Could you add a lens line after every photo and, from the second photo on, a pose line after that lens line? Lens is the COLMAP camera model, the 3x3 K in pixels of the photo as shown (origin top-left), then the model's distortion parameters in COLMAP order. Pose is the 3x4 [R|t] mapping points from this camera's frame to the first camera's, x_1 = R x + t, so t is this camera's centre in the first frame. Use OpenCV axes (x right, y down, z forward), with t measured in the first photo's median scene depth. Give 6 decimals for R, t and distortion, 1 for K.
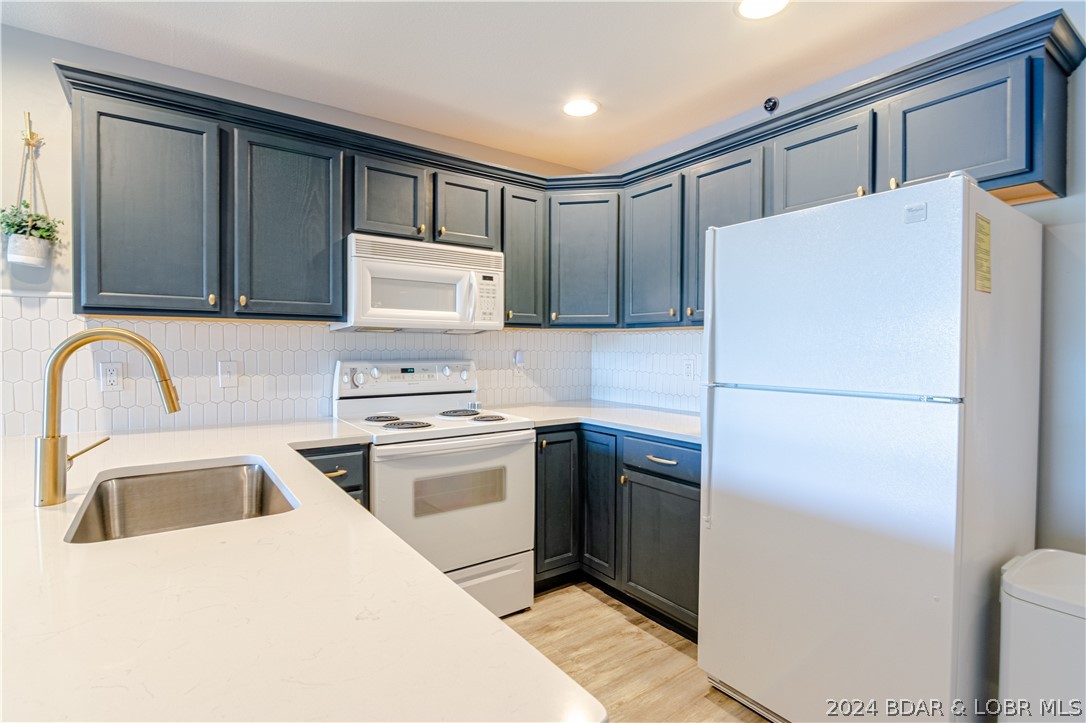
lens RADIAL K [[531.0, 0, 538.4], [0, 531.0, 357.7], [0, 0, 1]] dist [-0.000535, -0.007743]
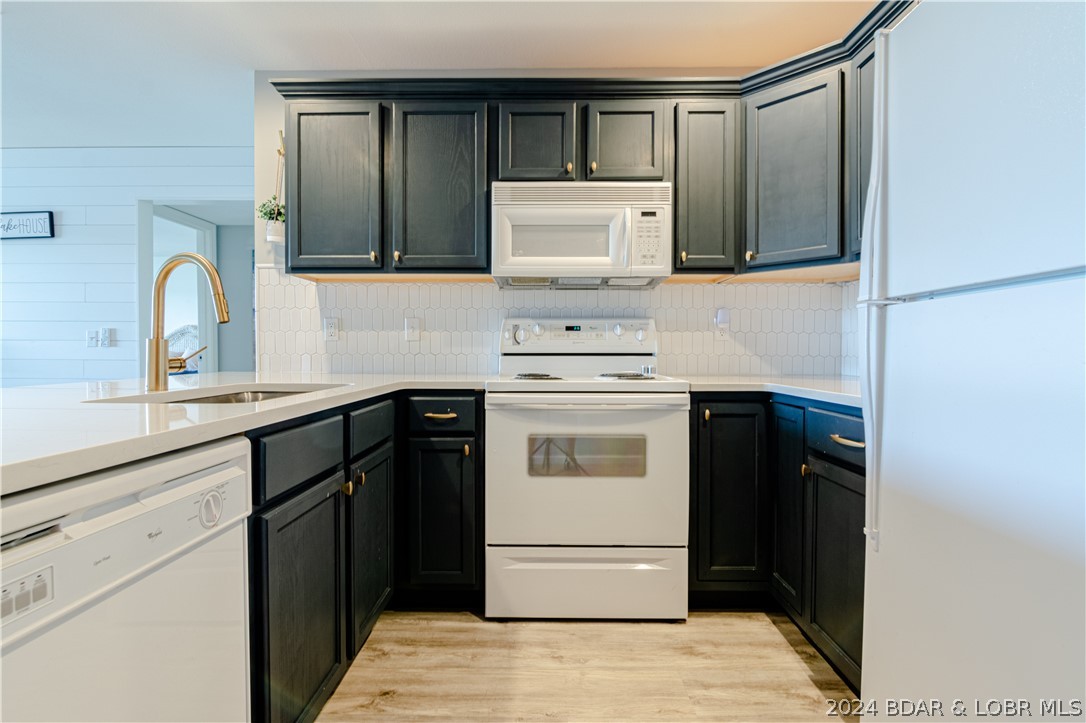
lens RADIAL K [[531.0, 0, 538.4], [0, 531.0, 357.7], [0, 0, 1]] dist [-0.000535, -0.007743]
pose [[0.802911, 0.003636, -0.596088, 0.282285], [-0.010649, 0.999909, -0.008245, 0.091311], [0.596004, 0.012968, 0.802877, 0.237724]]
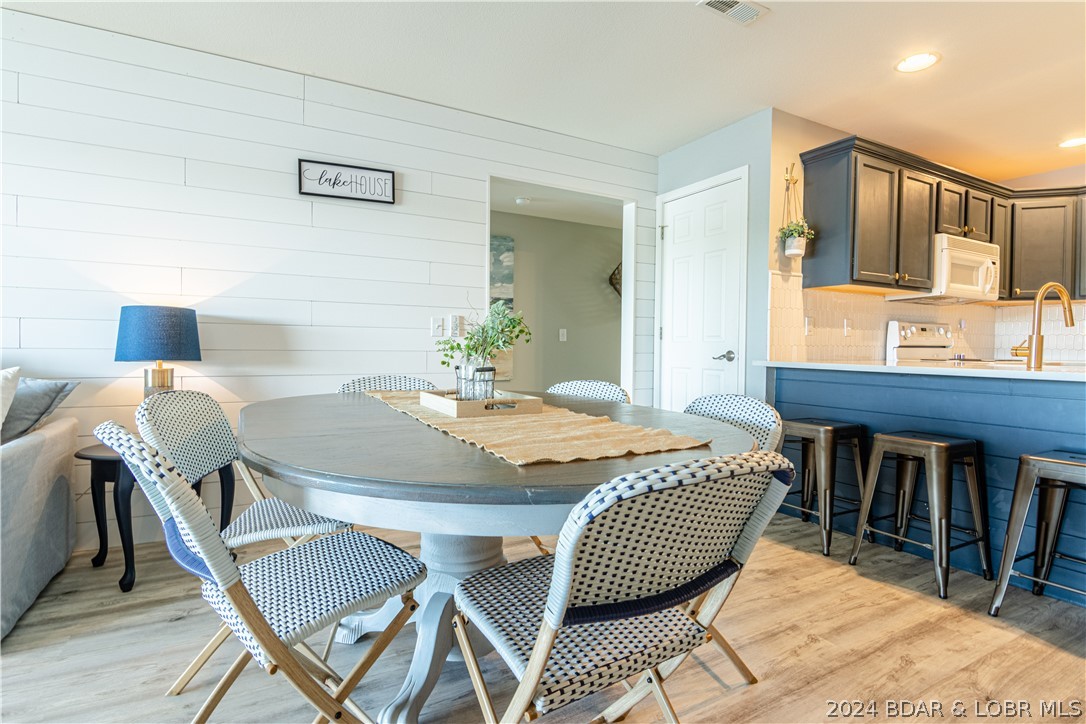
lens RADIAL K [[534.7, 0, 544.6], [0, 534.7, 358.9], [0, 0, 1]] dist [-0.002653, -0.007280]
pose [[0.993341, 0.005745, -0.115071, -1.188038], [-0.005321, 0.999978, 0.003990, 0.111237], [0.115092, -0.003351, 0.993349, -0.582839]]
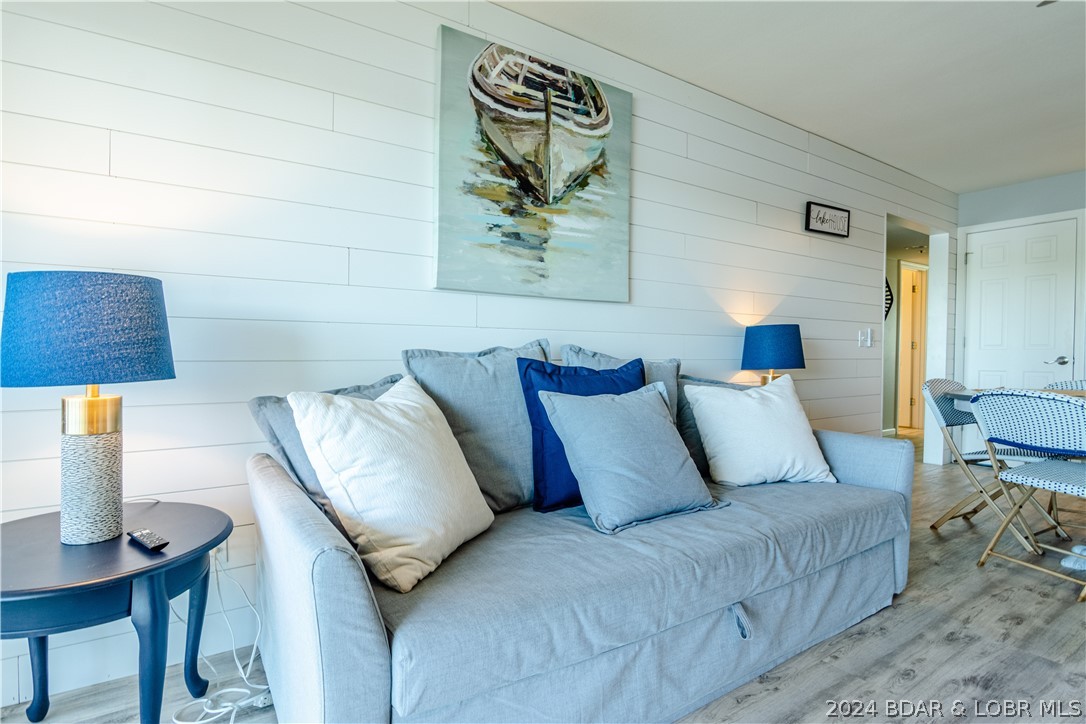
lens RADIAL K [[549.2, 0, 537.6], [0, 549.2, 359.1], [0, 0, 1]] dist [0.000312, -0.006071]
pose [[0.999456, -0.003980, -0.032743, -2.497785], [0.003584, 0.999920, -0.012127, 0.117497], [0.032789, 0.012003, 0.999390, -0.959571]]
